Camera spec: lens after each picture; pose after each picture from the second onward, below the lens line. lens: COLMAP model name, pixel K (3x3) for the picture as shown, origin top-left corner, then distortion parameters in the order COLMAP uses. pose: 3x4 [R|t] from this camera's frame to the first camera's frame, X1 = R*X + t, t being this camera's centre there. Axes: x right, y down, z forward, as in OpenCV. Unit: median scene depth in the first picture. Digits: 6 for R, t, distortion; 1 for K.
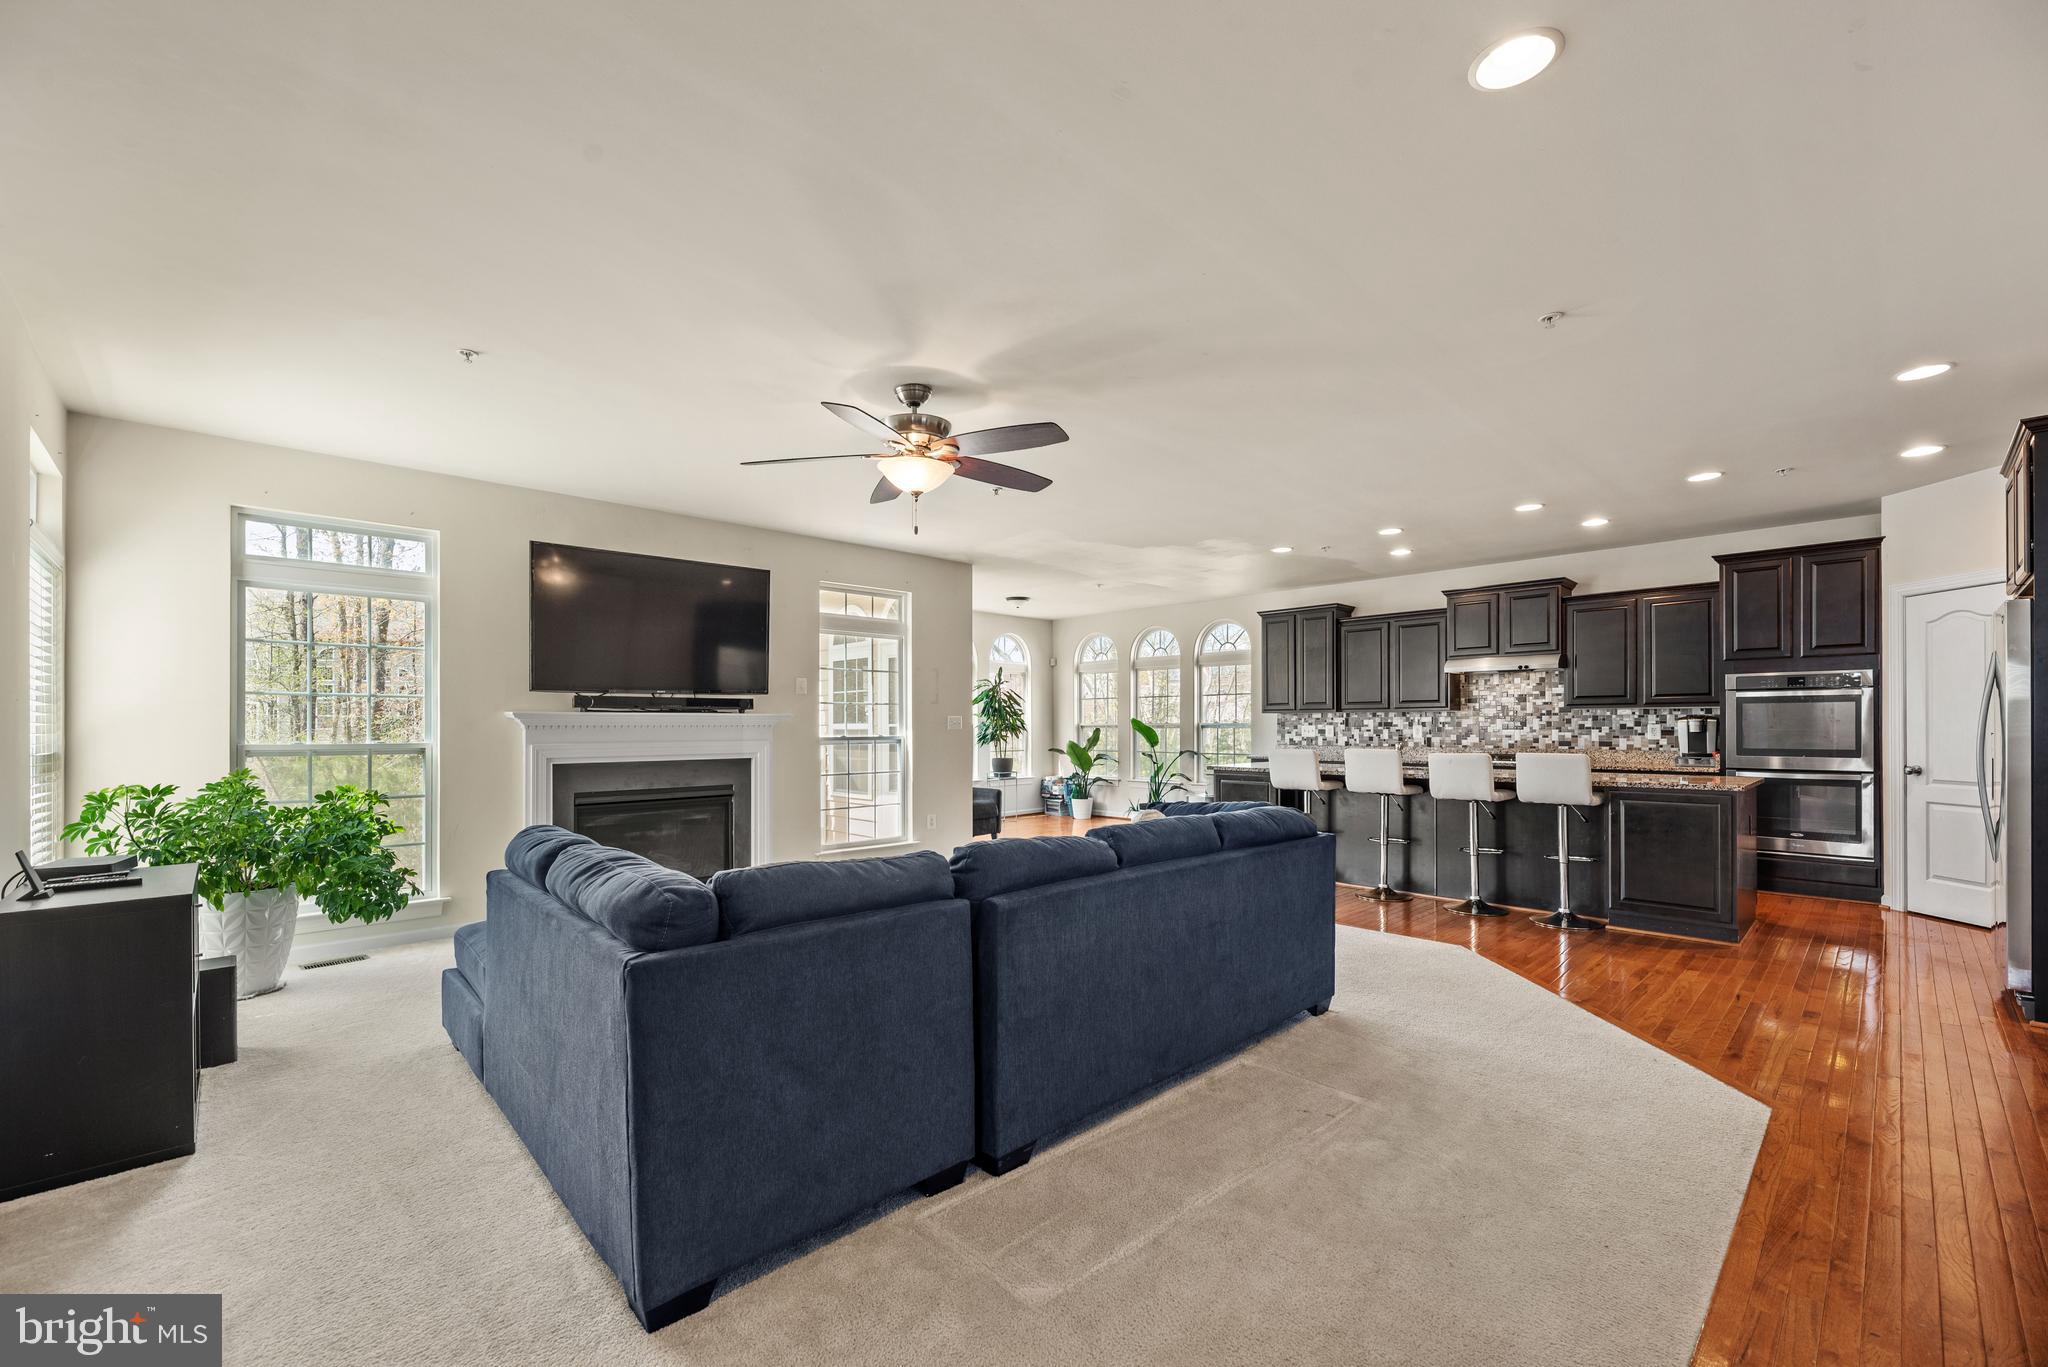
lens RADIAL K [[838.7, 0, 1016.4], [0, 838.7, 722.7], [0, 0, 1]] dist [0.001780, 0.000530]
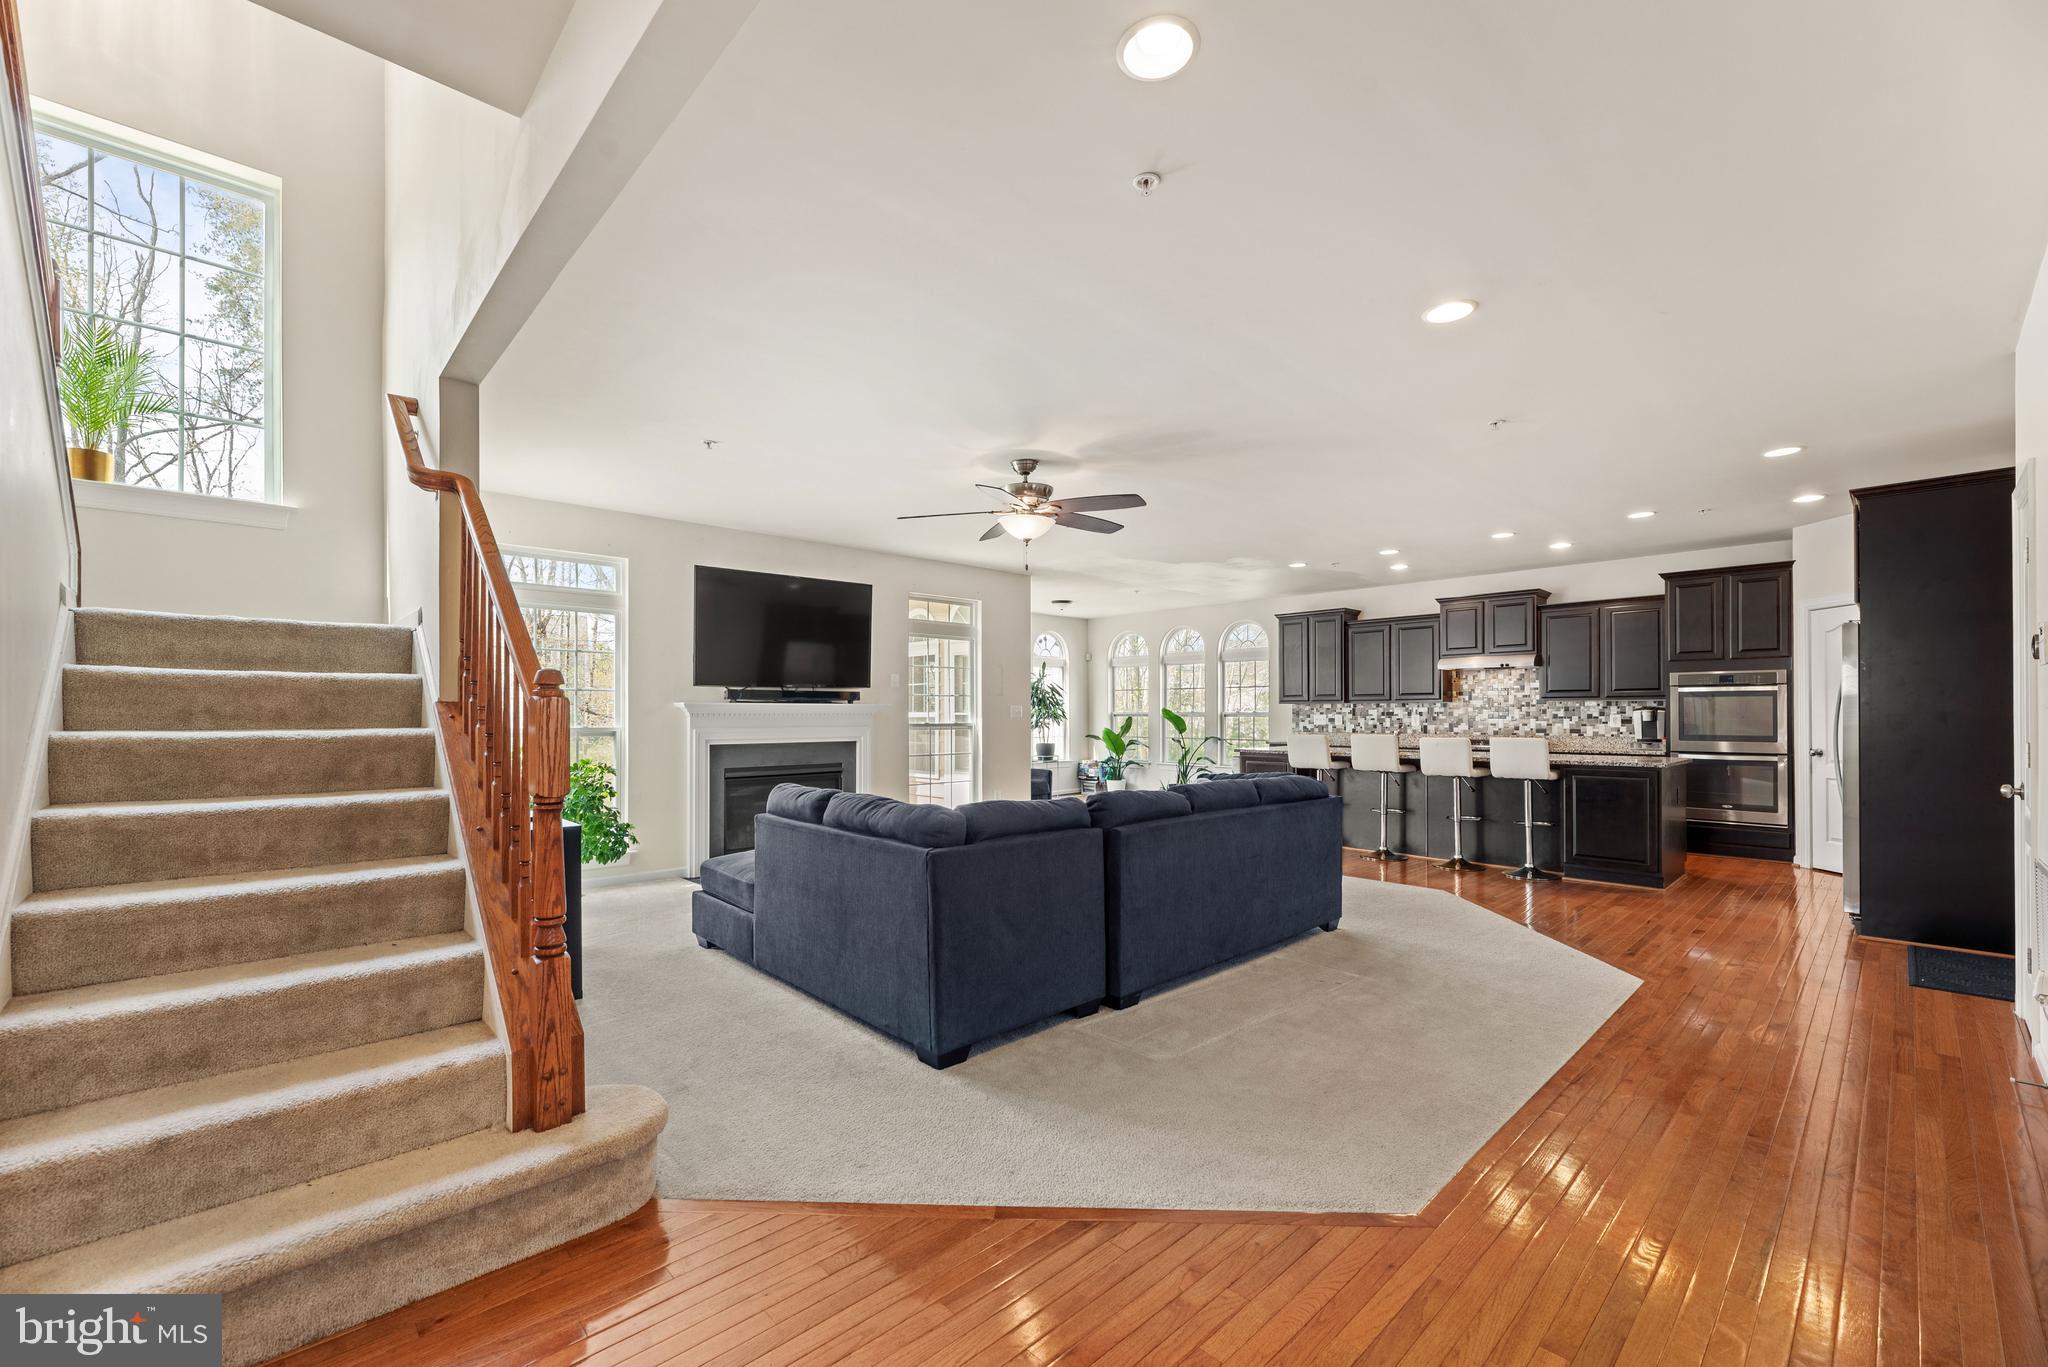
lens RADIAL K [[832.9, 0, 1022.5], [0, 832.9, 704.8], [0, 0, 1]] dist [0.002430, -0.000083]
pose [[0.999980, 0.001992, -0.005983, -0.063358], [-0.002036, 0.999971, -0.007392, -0.001186], [0.005968, 0.007404, 0.999955, -0.172793]]
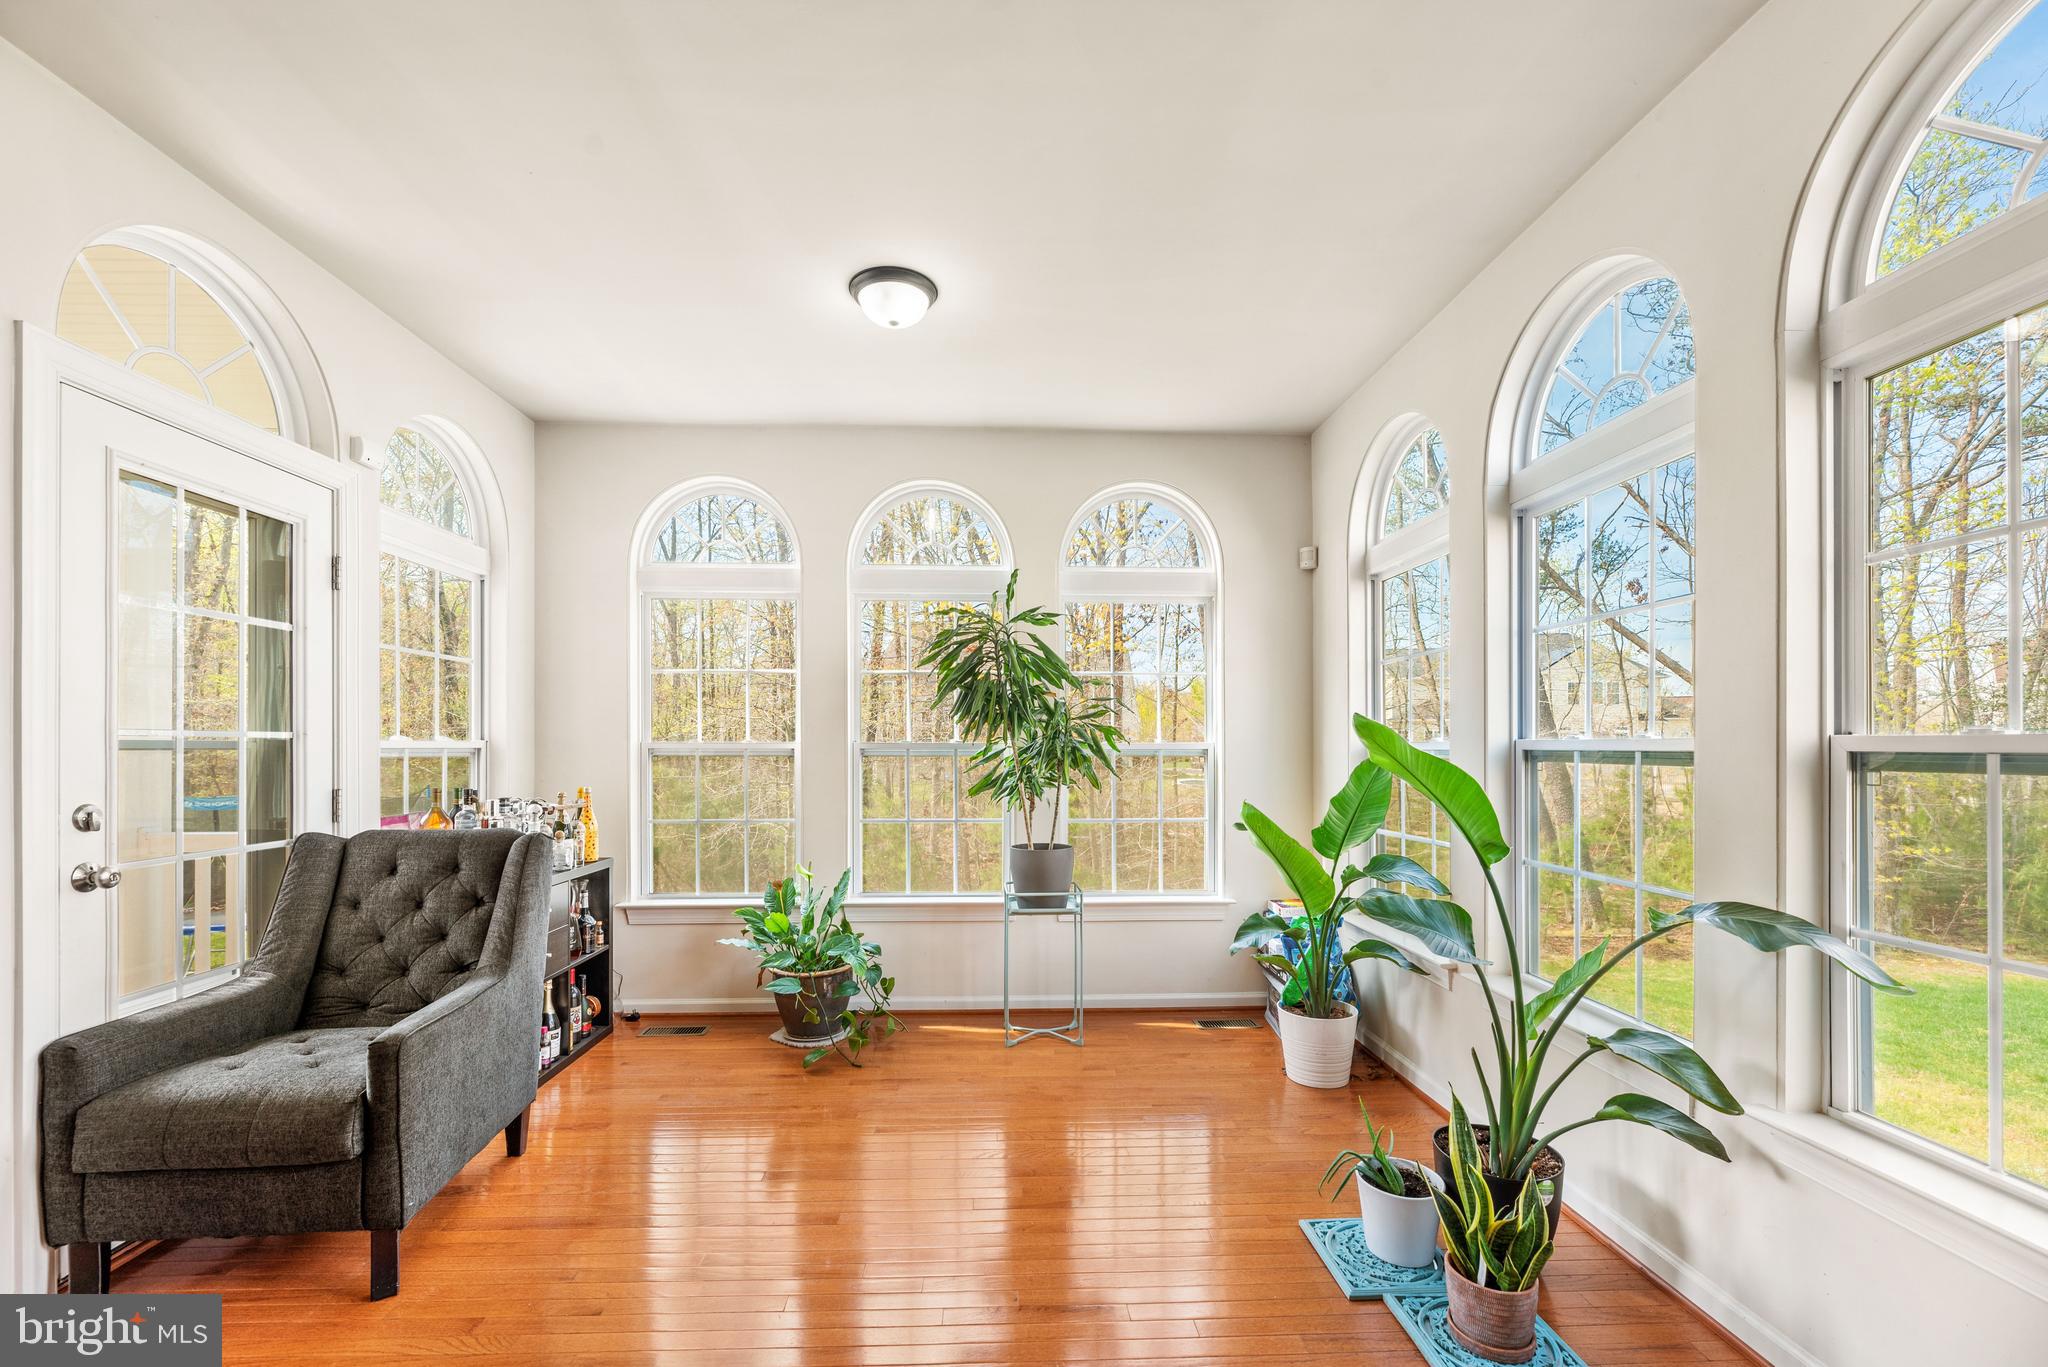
lens RADIAL K [[843.1, 0, 1017.9], [0, 843.1, 733.1], [0, 0, 1]] dist [0.004674, -0.003316]
pose [[0.744993, -0.008462, -0.667018, 0.313282], [0.000044, 0.999920, -0.012636, 0.002265], [0.667072, 0.009385, 0.744934, 1.163054]]
